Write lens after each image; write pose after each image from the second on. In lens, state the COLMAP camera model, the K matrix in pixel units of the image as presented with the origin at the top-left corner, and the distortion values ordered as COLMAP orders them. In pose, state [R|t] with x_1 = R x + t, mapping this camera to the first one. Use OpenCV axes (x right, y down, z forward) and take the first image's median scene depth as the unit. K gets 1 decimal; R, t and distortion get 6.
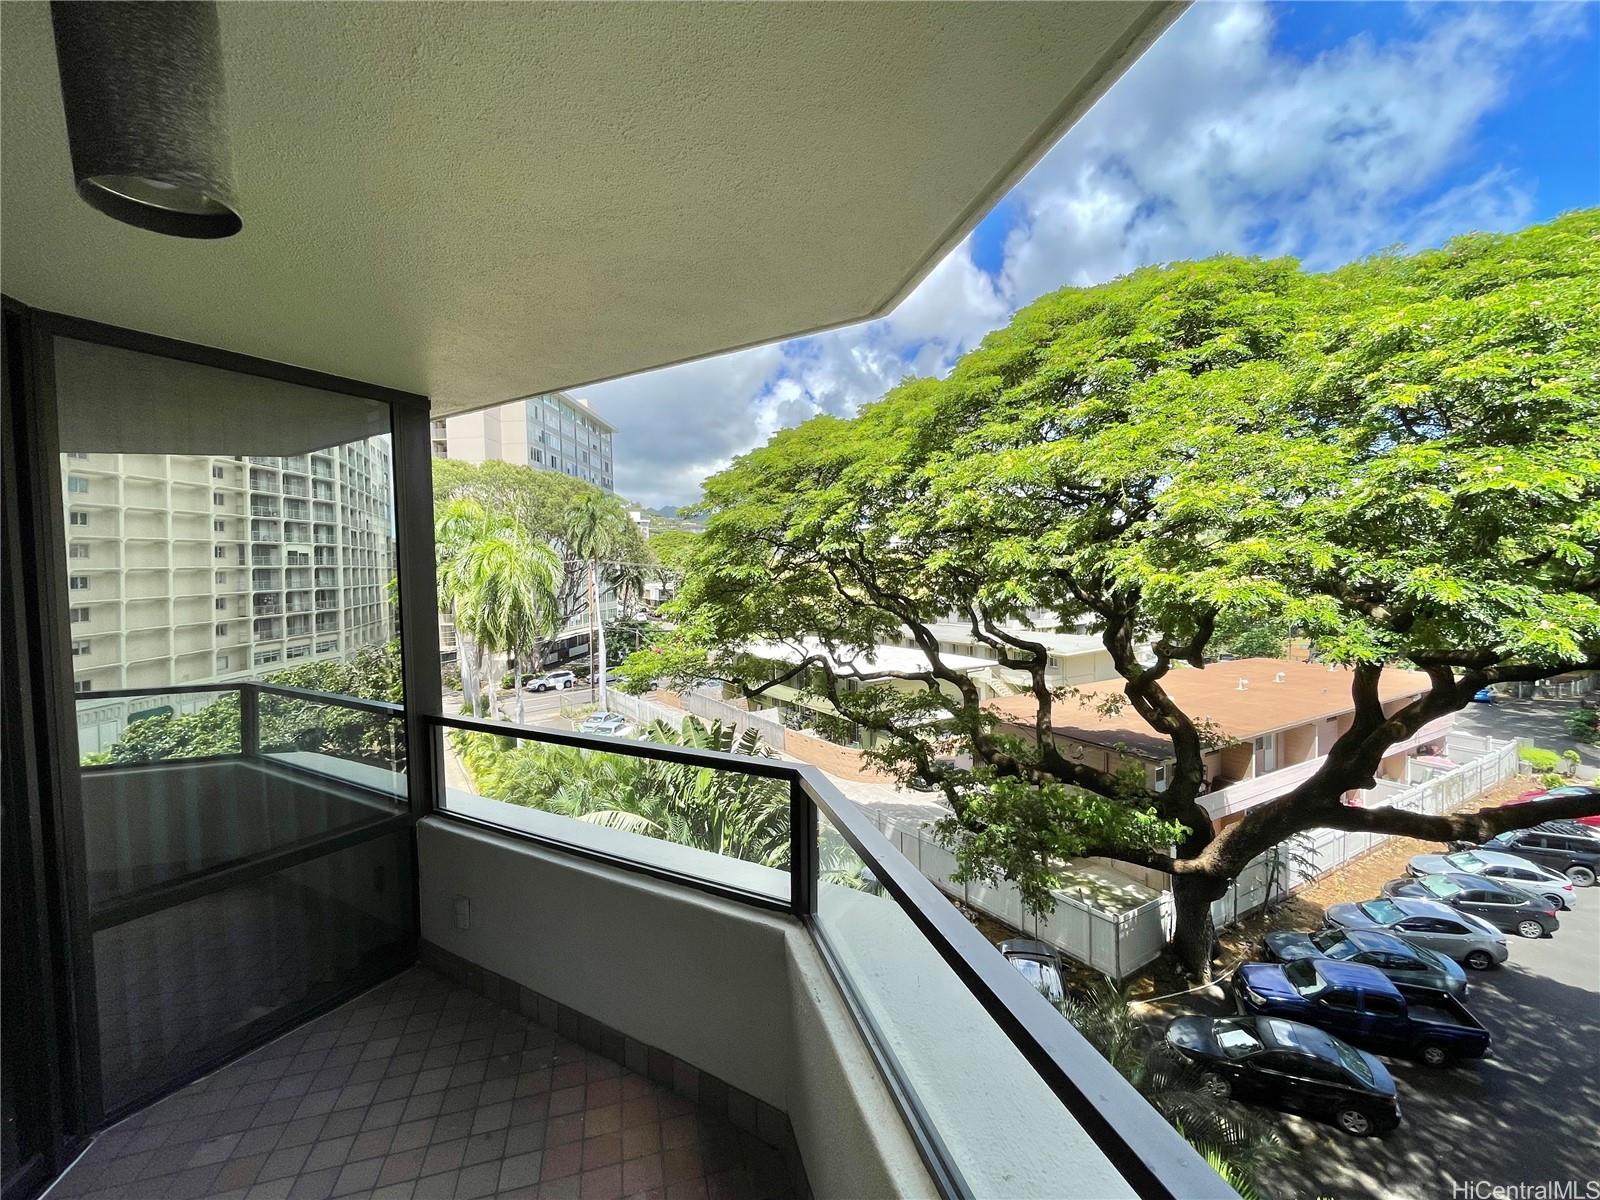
lens RADIAL K [[651.7, 0, 799.9], [0, 651.7, 598.5], [0, 0, 1]] dist [0.000419, -0.000793]
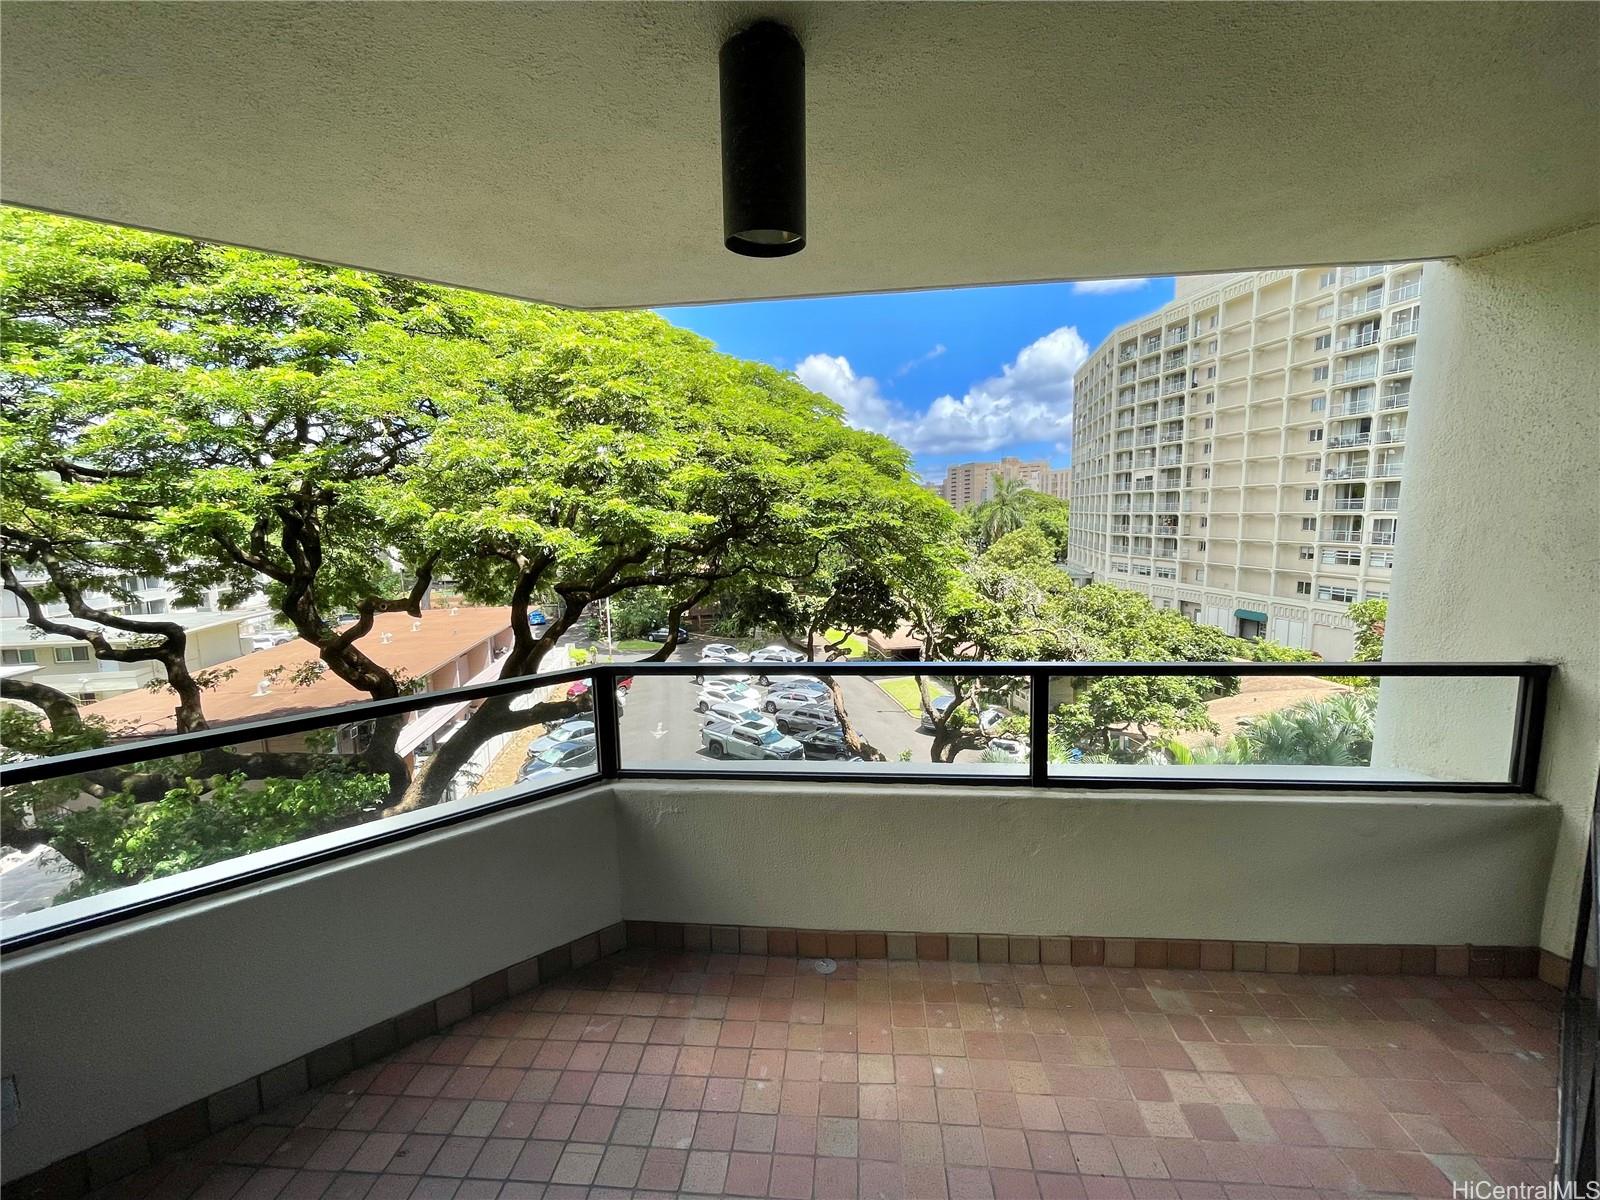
lens RADIAL K [[651.7, 0, 798.7], [0, 651.7, 597.0], [0, 0, 1]] dist [0.000419, -0.000793]
pose [[0.348604, -0.106854, 0.931159, -0.102615], [0.052257, 0.994151, 0.094519, 0.004396], [-0.935812, 0.015710, 0.352149, 0.023816]]
